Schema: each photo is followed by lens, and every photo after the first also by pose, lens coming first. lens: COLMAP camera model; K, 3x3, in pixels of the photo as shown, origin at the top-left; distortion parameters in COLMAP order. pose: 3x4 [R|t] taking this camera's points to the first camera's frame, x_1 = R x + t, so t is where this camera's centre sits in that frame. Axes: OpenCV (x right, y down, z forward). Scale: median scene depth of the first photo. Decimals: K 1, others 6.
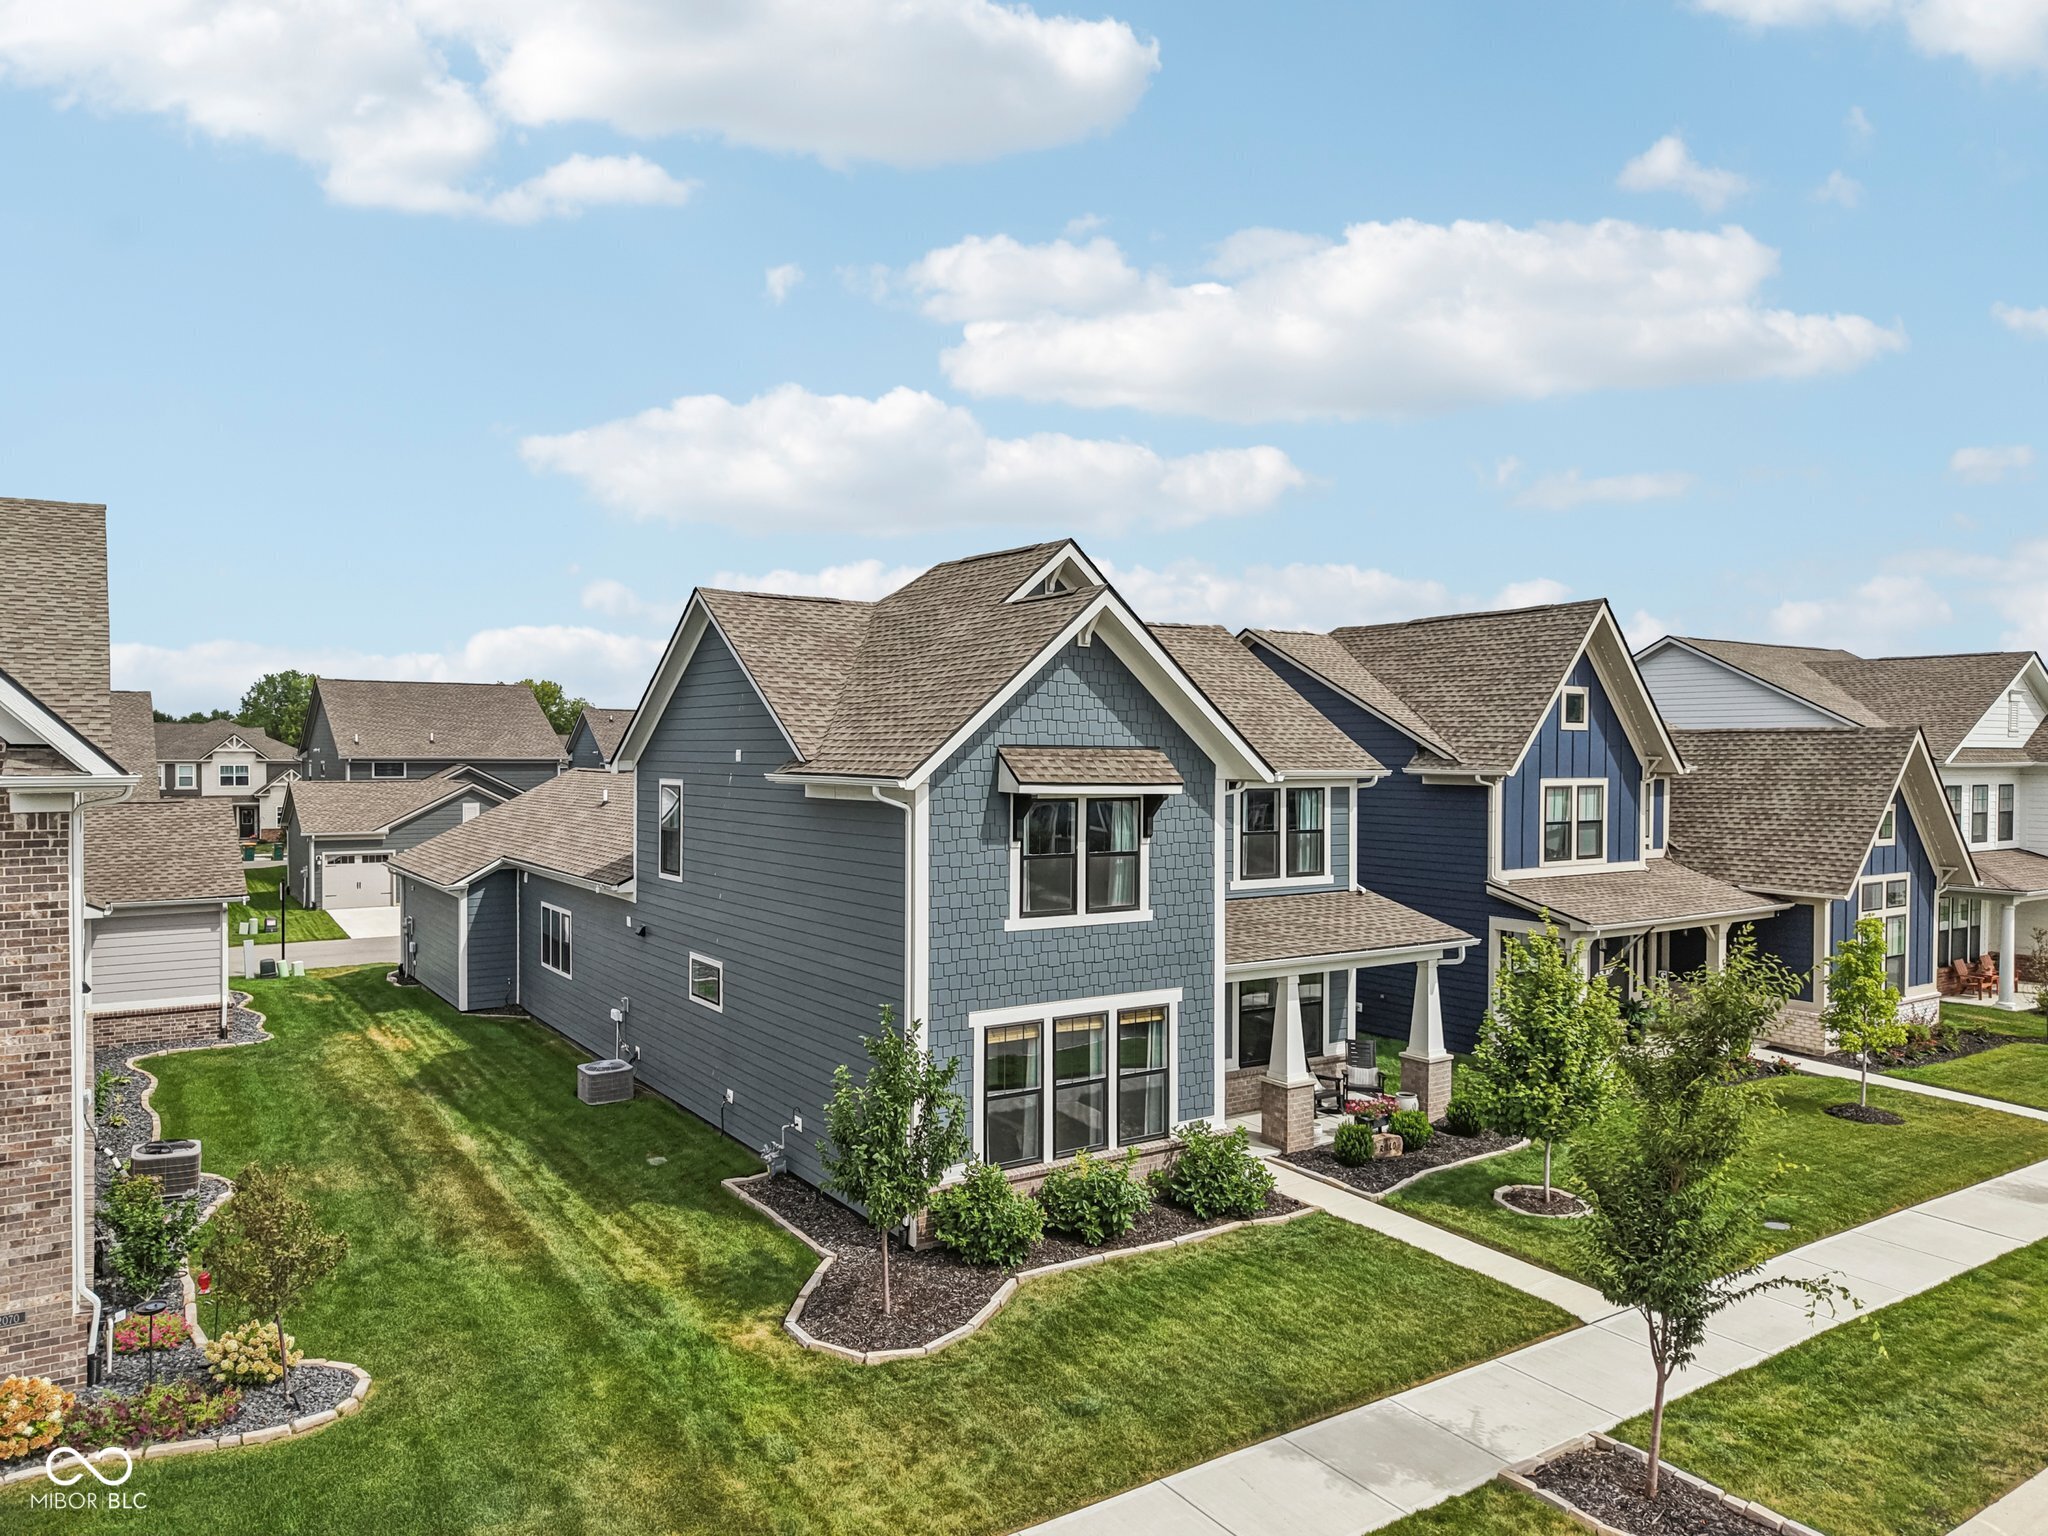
lens RADIAL K [[1366.6, 0, 1007.7], [0, 1366.6, 774.0], [0, 0, 1]] dist [0.017898, -0.008892]
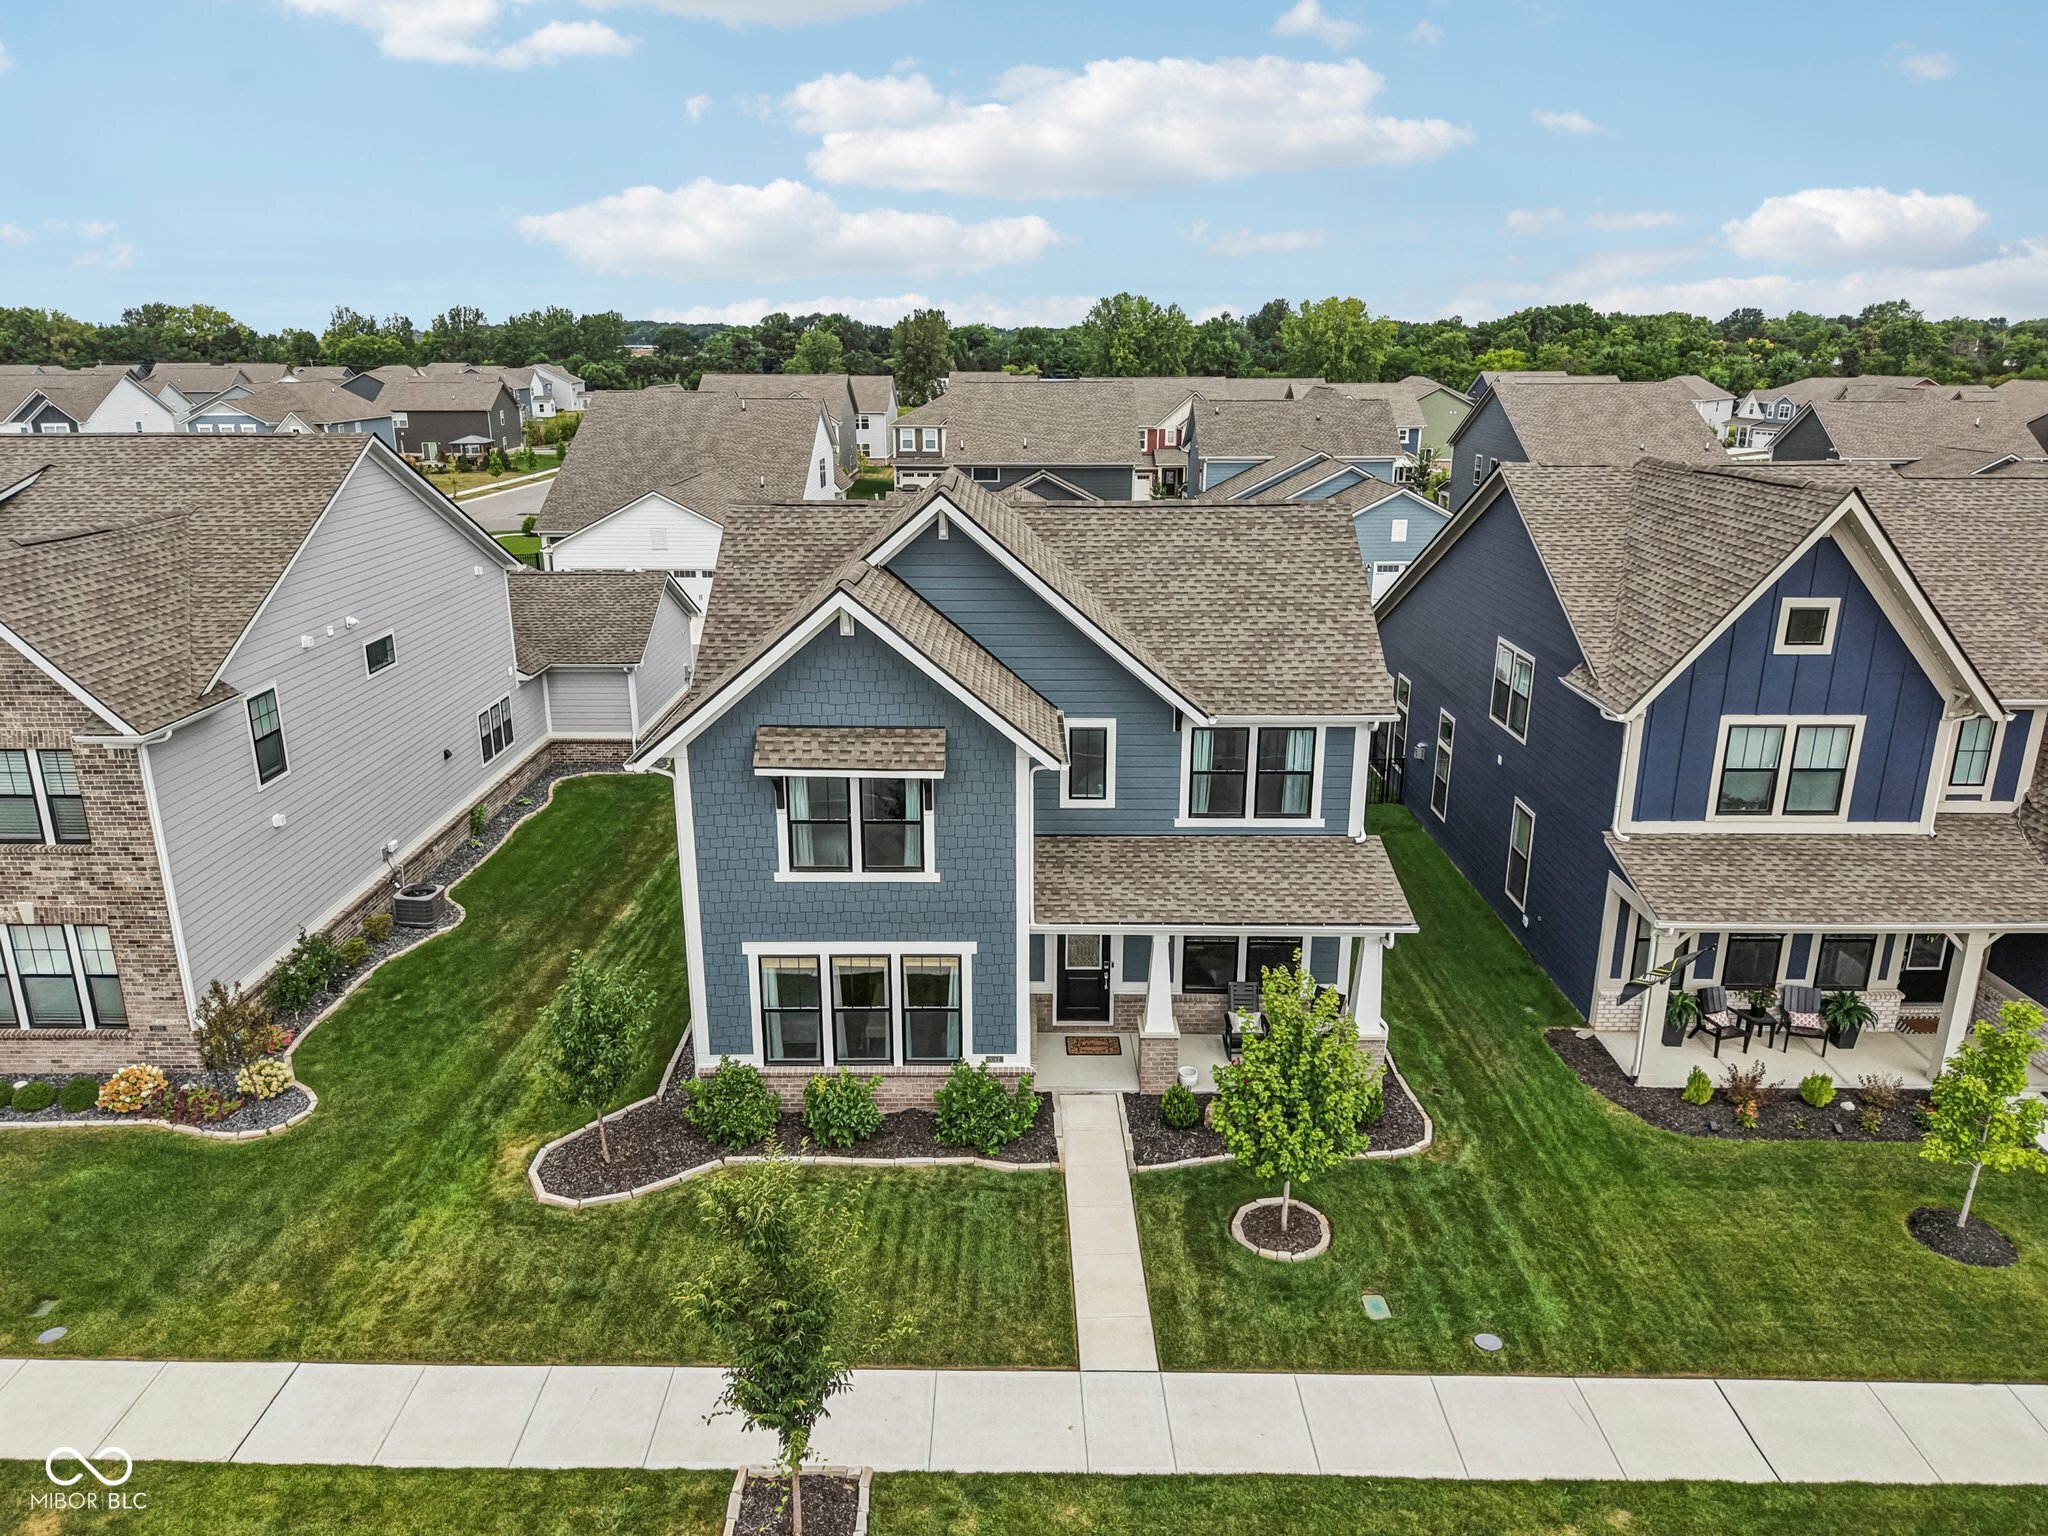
lens RADIAL K [[1372.7, 0, 1011.6], [0, 1372.7, 774.3], [0, 0, 1]] dist [0.021477, -0.015135]
pose [[0.829803, 0.159248, -0.534852, 0.717867], [-0.004041, 0.960109, 0.279596, -0.276293], [0.558041, -0.229848, 0.797345, 0.193651]]
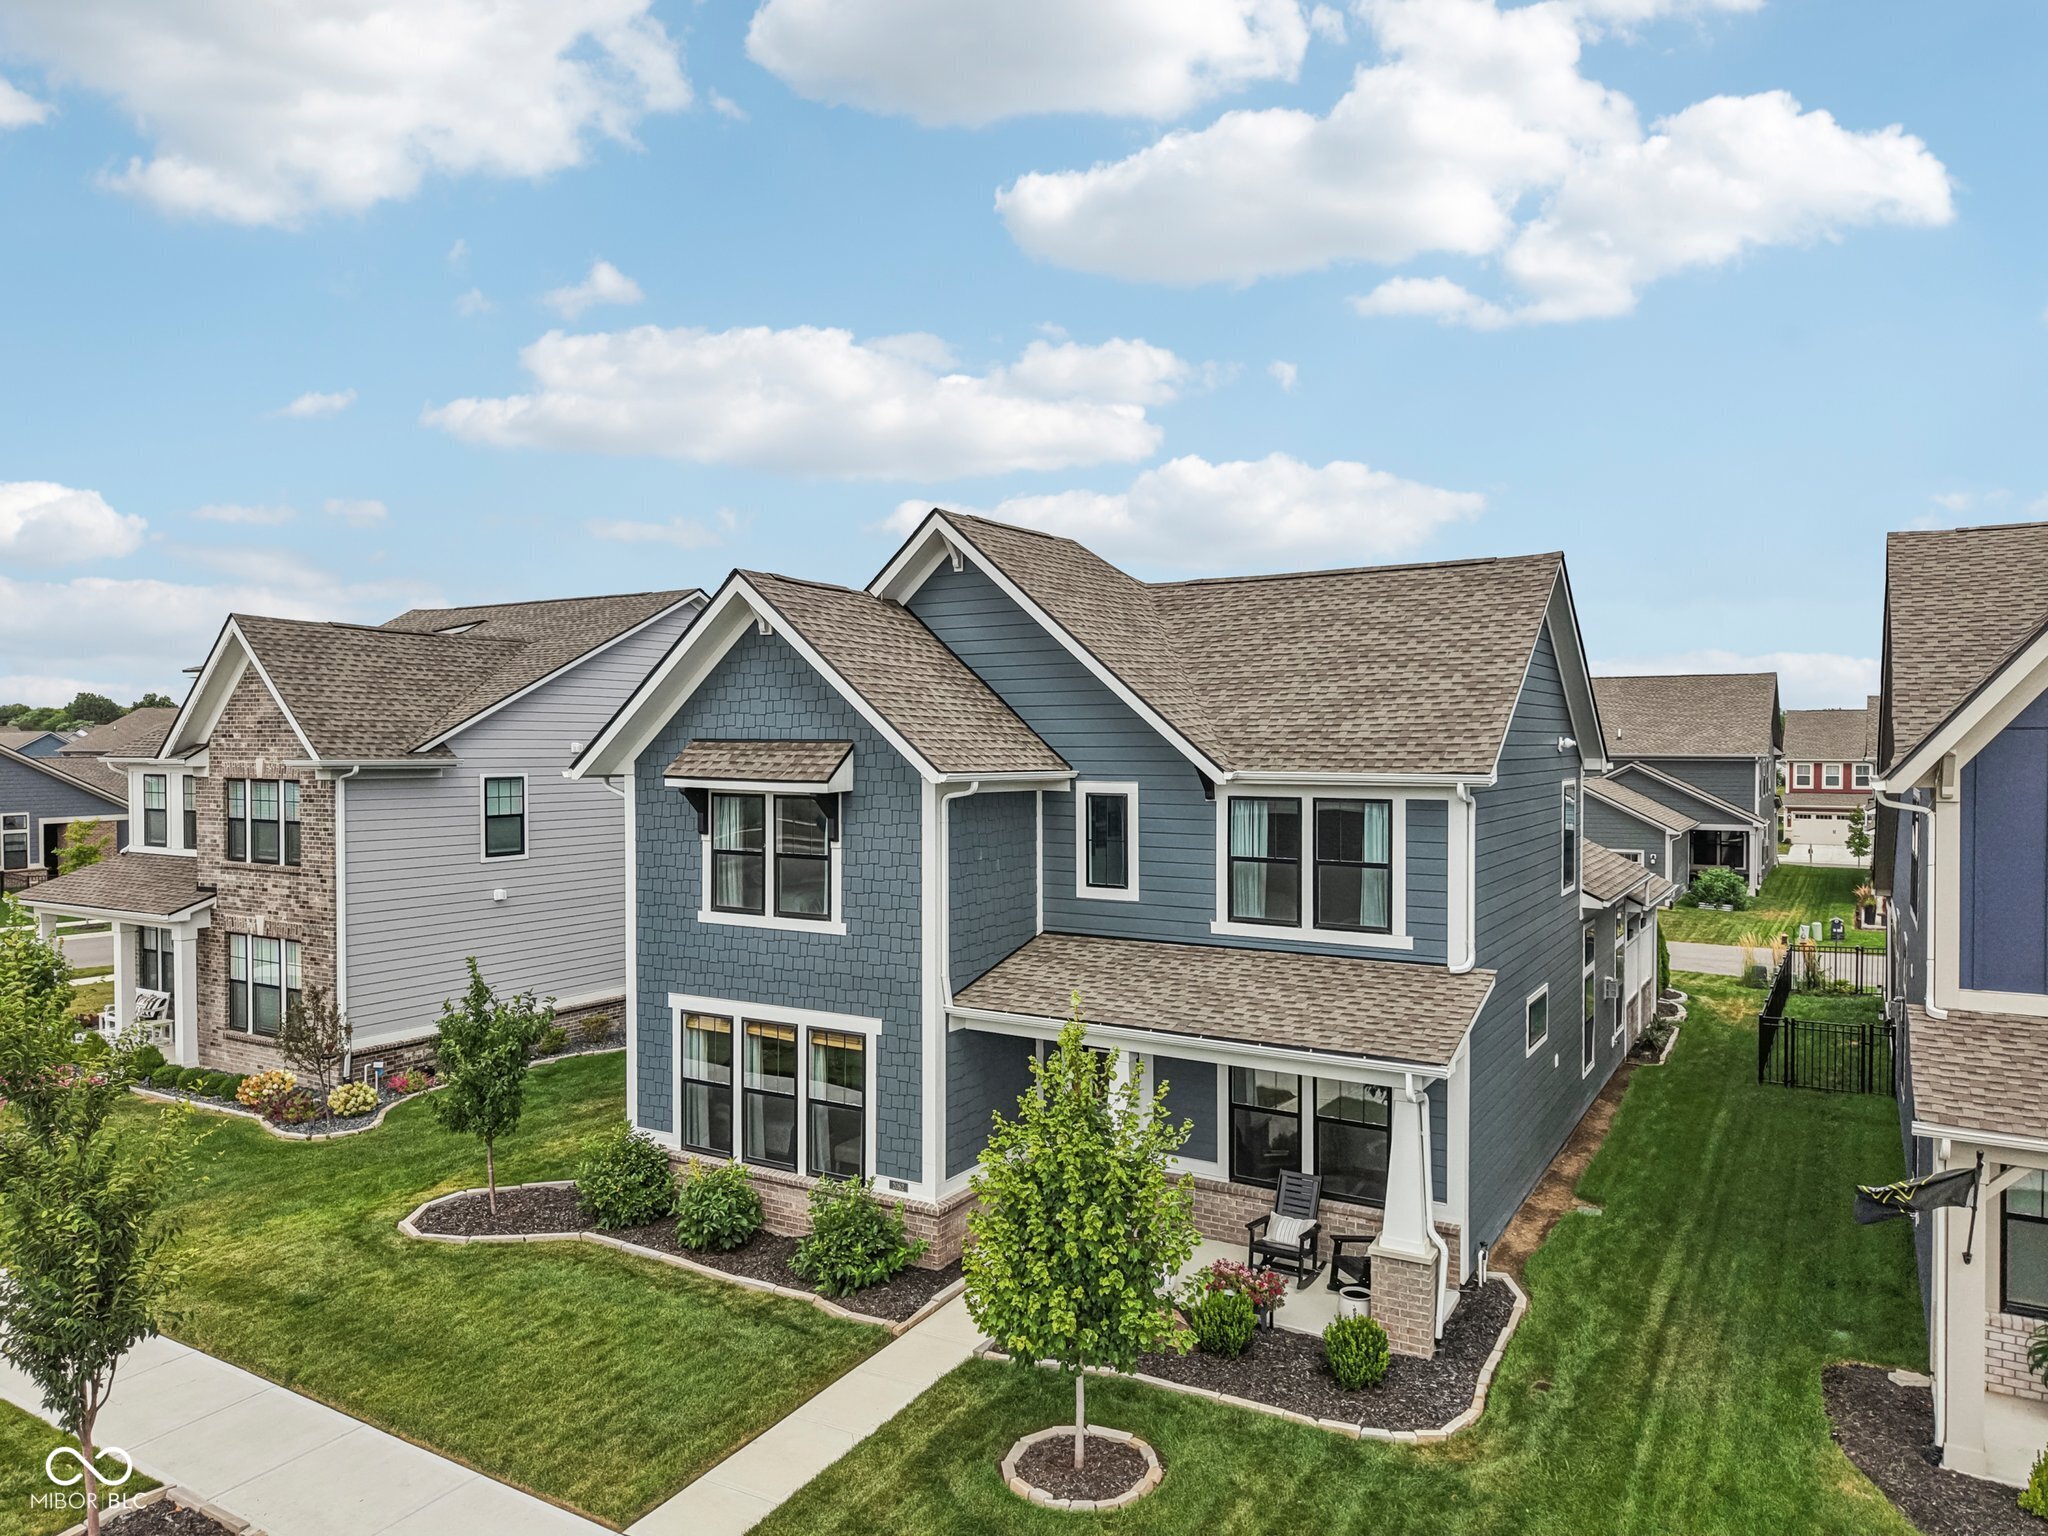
lens RADIAL K [[1366.6, 0, 1007.7], [0, 1366.6, 774.0], [0, 0, 1]] dist [0.017898, -0.008892]
pose [[0.426817, 0.016761, -0.904183, 0.953168], [-0.011967, 0.999845, 0.012885, -0.010387], [0.904259, 0.005321, 0.426951, 0.718947]]
